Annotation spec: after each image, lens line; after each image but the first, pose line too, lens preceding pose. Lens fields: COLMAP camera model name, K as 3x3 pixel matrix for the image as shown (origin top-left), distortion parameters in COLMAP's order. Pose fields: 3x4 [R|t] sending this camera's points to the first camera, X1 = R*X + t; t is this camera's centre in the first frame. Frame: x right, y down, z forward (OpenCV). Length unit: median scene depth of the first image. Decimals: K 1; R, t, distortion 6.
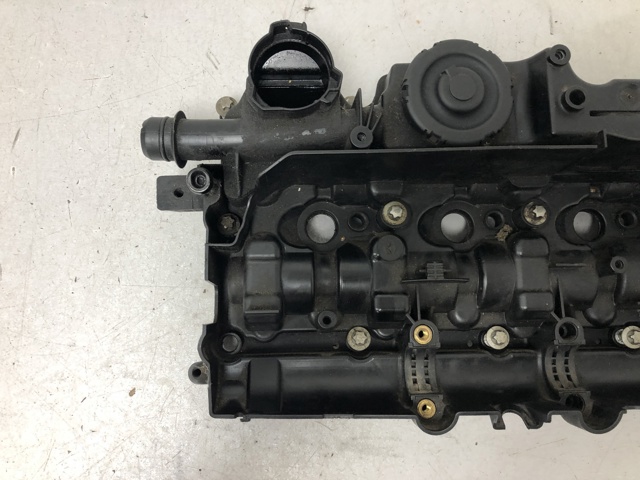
lens RADIAL K [[524.6, 0, 314.6], [0, 524.6, 253.3], [0, 0, 1]] dist [0.019234, -0.023138]
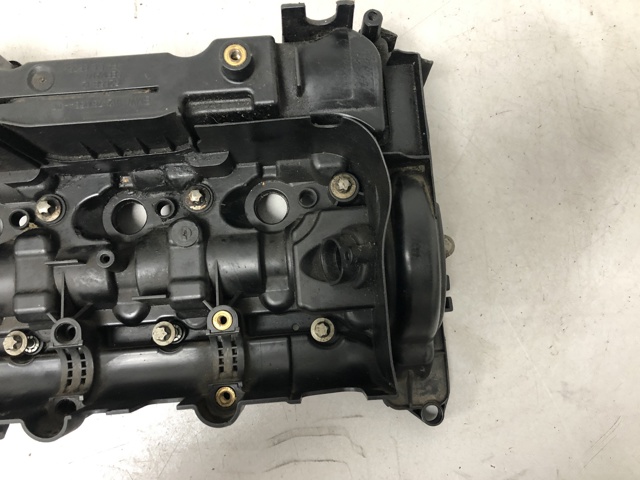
lens RADIAL K [[524.6, 0, 308.3], [0, 524.6, 234.2], [0, 0, 1]] dist [0.019234, -0.023138]
pose [[0.997022, -0.068632, -0.035179, 0.946932], [0.068964, 0.997585, 0.008295, -0.005204], [0.034525, -0.010697, 0.999347, 0.079734]]
